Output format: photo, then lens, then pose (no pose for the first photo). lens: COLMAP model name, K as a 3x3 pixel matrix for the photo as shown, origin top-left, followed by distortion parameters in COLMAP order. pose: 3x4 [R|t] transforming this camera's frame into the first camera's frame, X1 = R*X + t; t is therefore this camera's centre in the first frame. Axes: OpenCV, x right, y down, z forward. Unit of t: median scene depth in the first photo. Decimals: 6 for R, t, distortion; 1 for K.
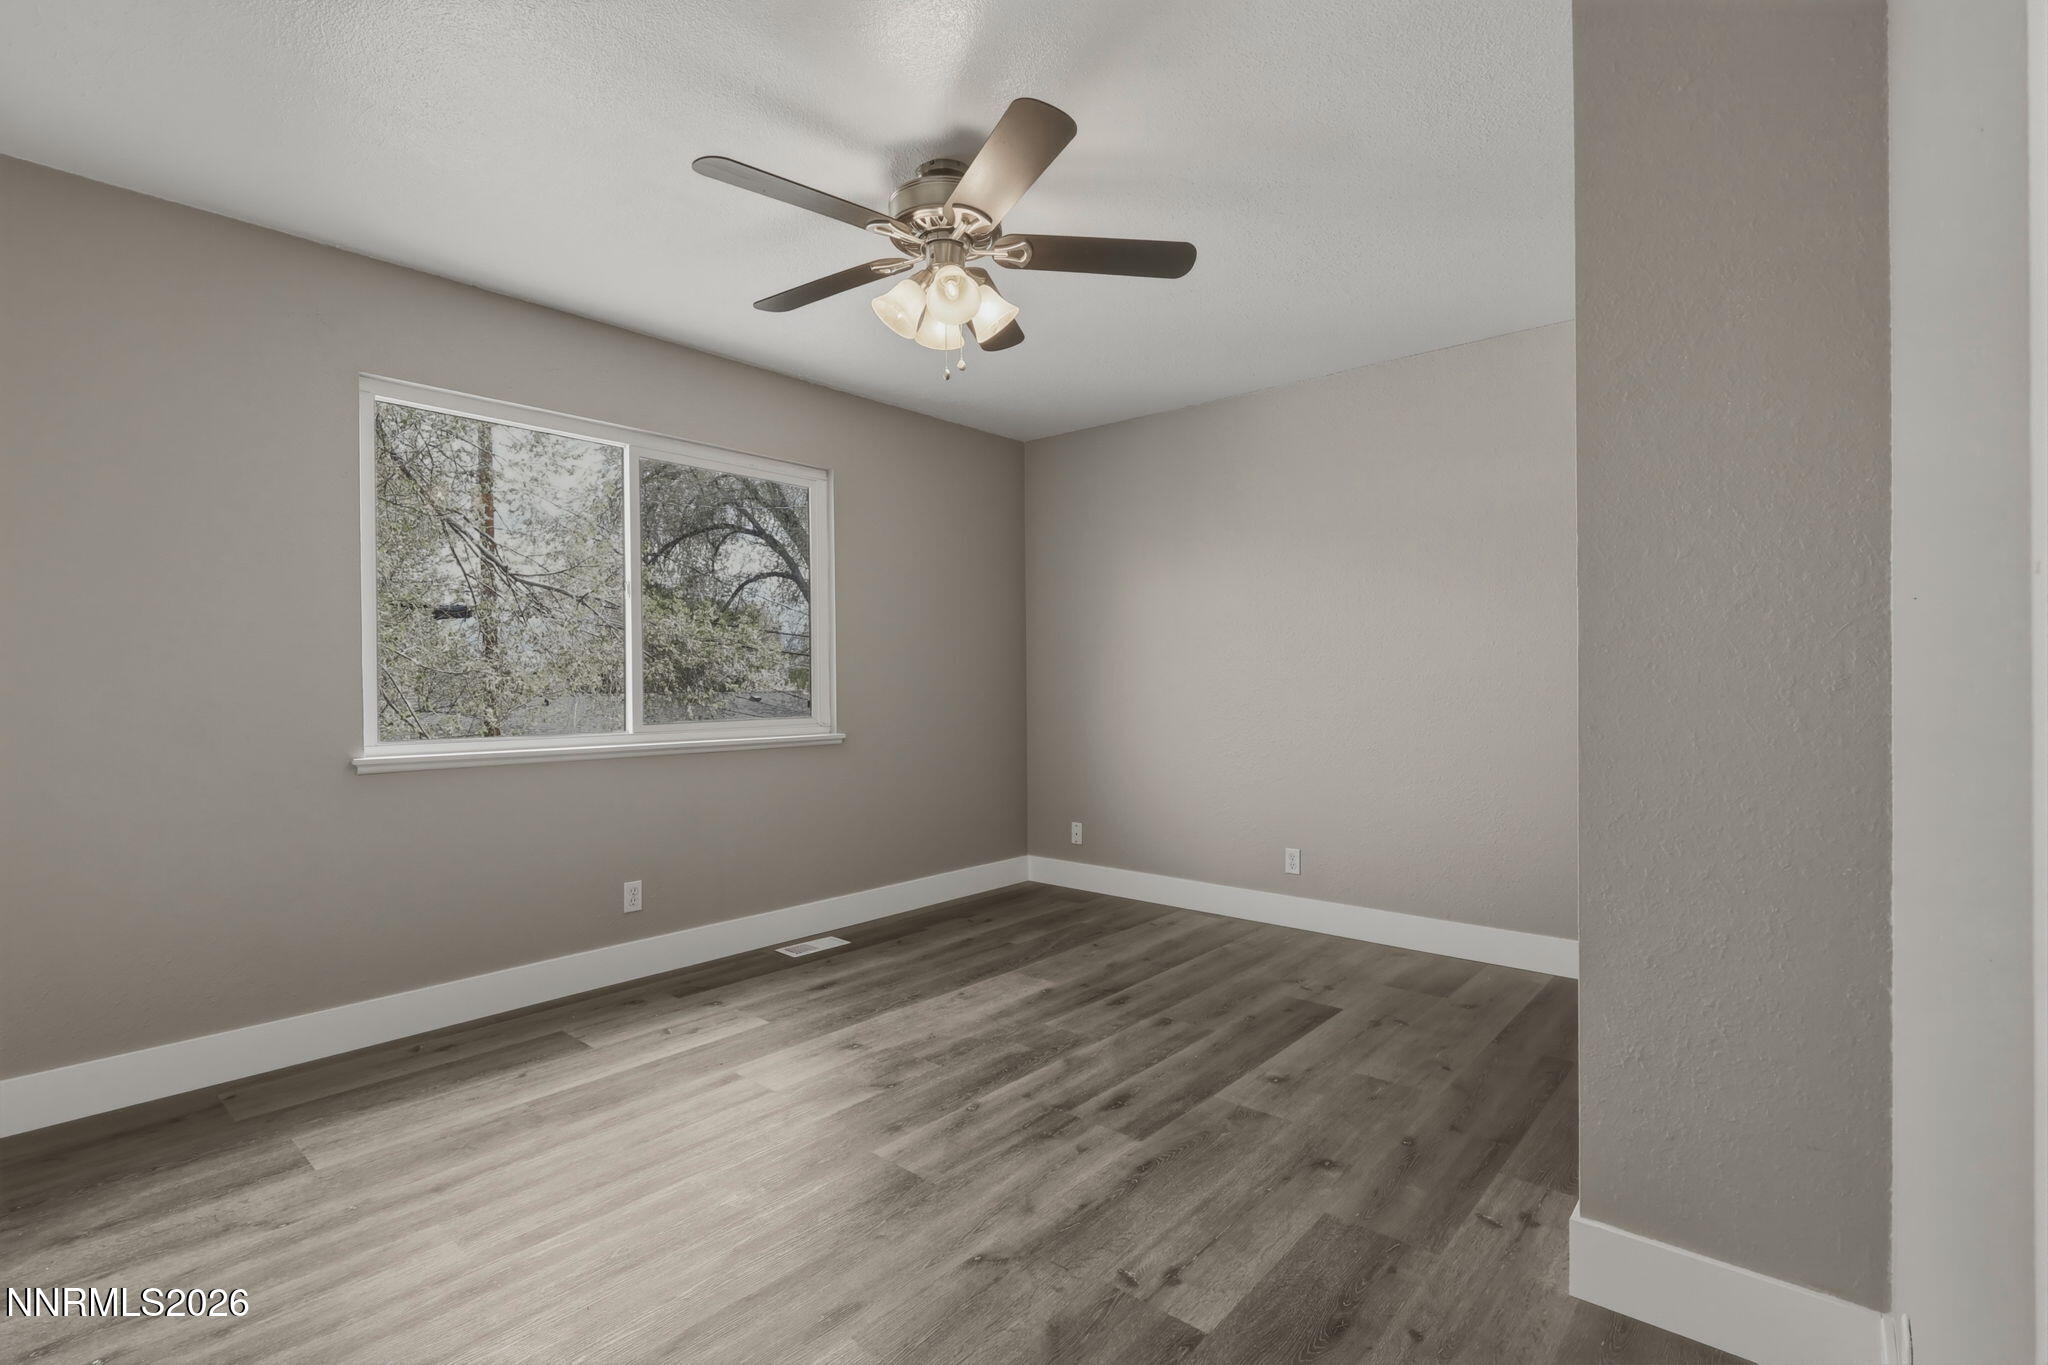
lens RADIAL K [[943.6, 0, 1021.0], [0, 943.6, 691.3], [0, 0, 1]] dist [-0.000364, 0.000385]
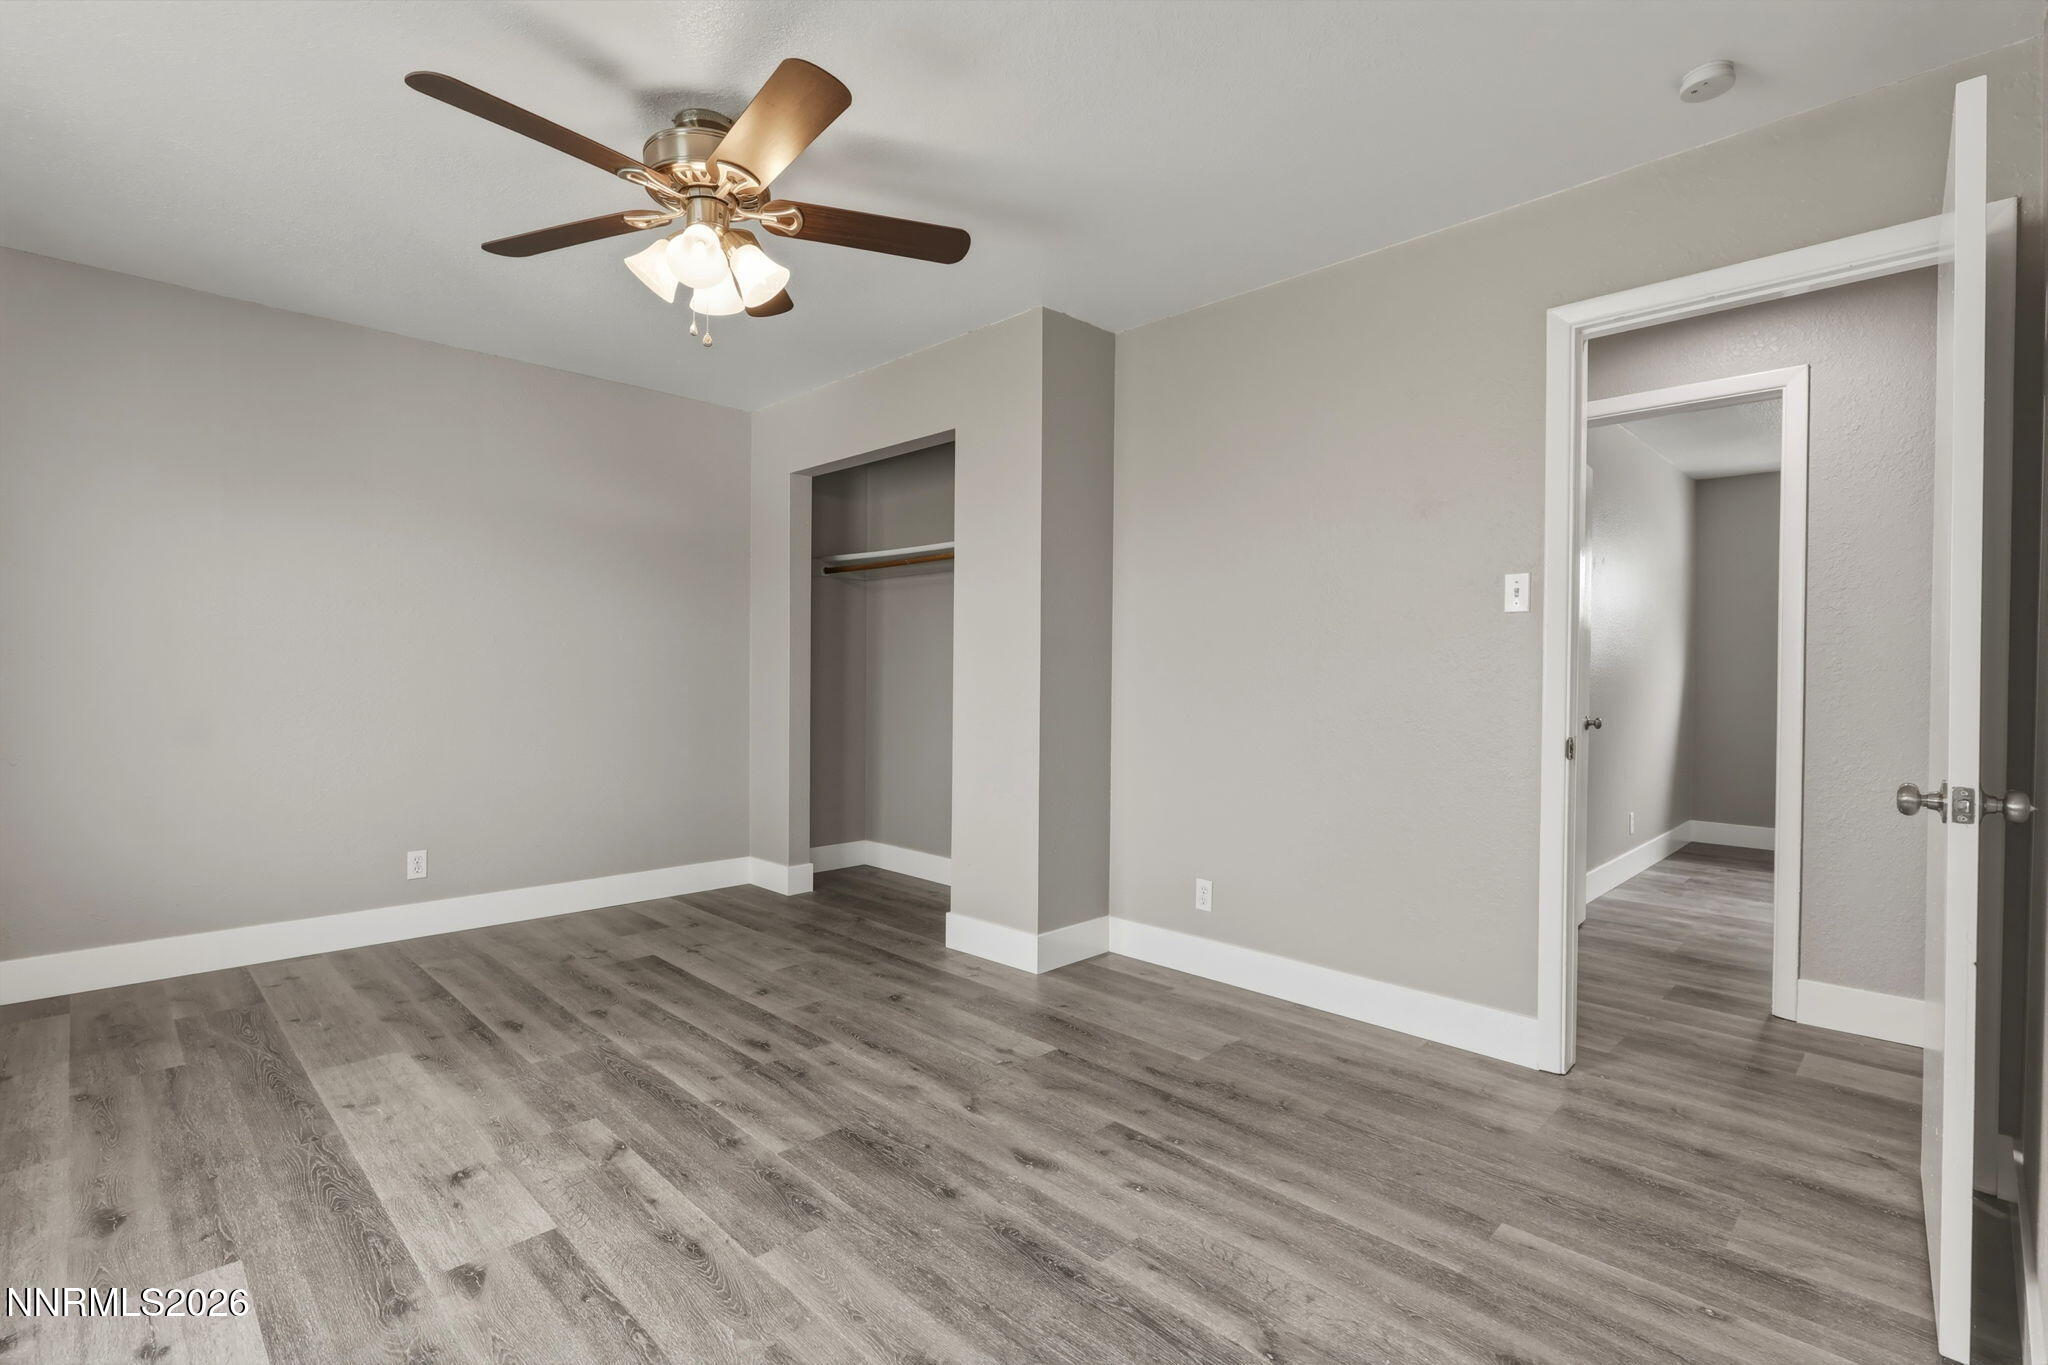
lens RADIAL K [[943.6, 0, 1012.7], [0, 943.6, 676.2], [0, 0, 1]] dist [-0.000364, 0.000385]
pose [[0.072313, 0.003546, 0.997376, -0.868661], [-0.001664, 0.999993, -0.003435, 0.001364], [-0.997381, -0.001411, 0.072319, 0.540443]]
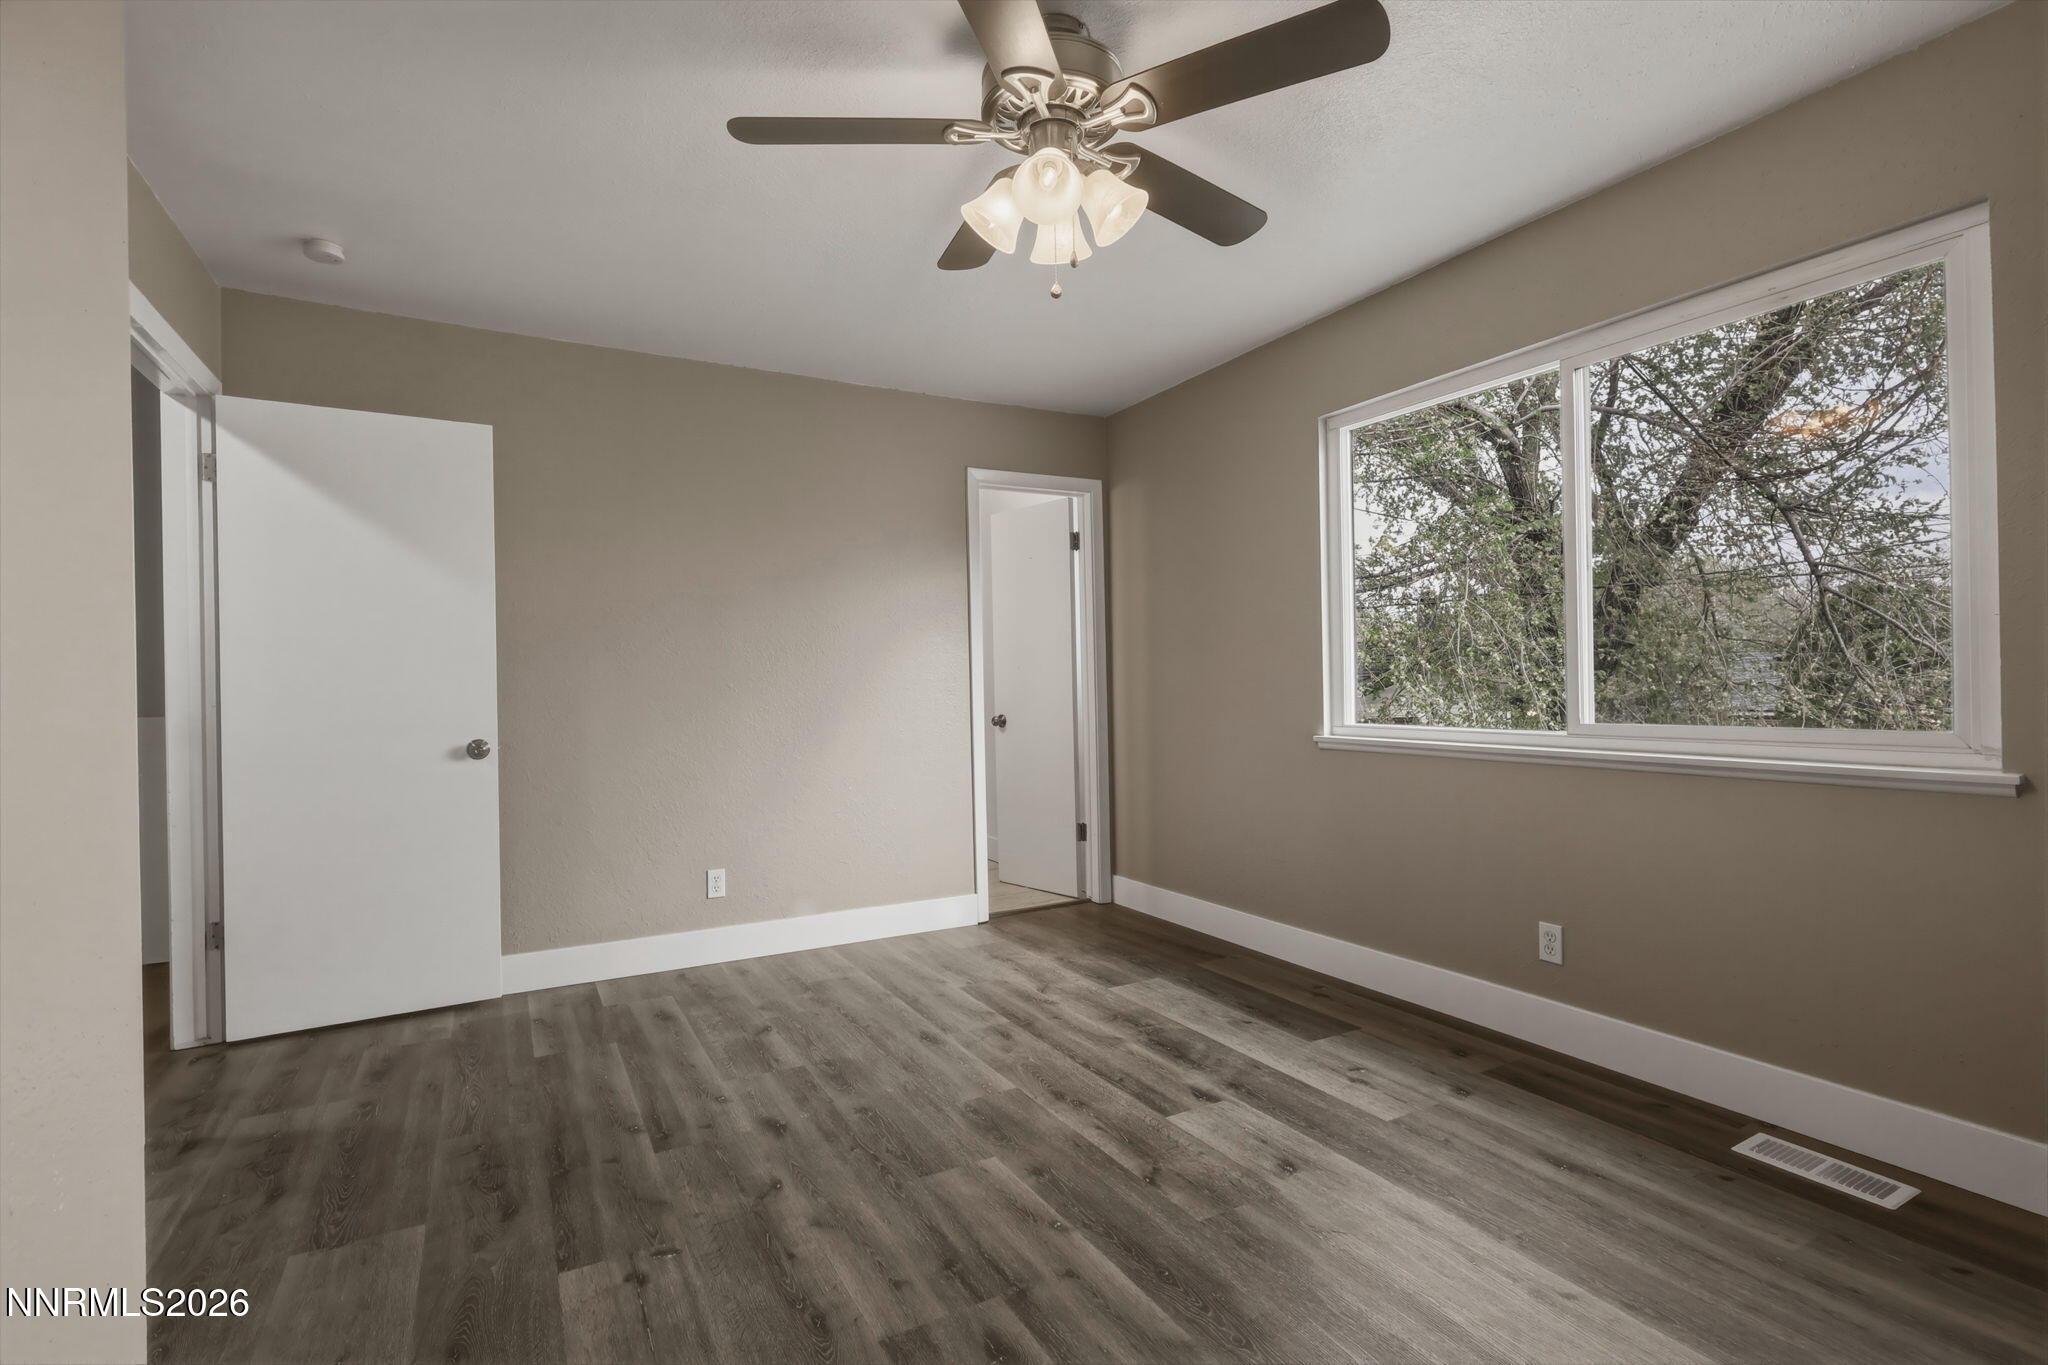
lens RADIAL K [[943.6, 0, 1016.5], [0, 943.6, 679.0], [0, 0, 1]] dist [-0.000364, 0.000385]
pose [[-0.342696, 0.005897, -0.939428, 0.595778], [0.011559, 0.999931, 0.002060, -0.010333], [0.939375, -0.010153, -0.342741, 1.070685]]
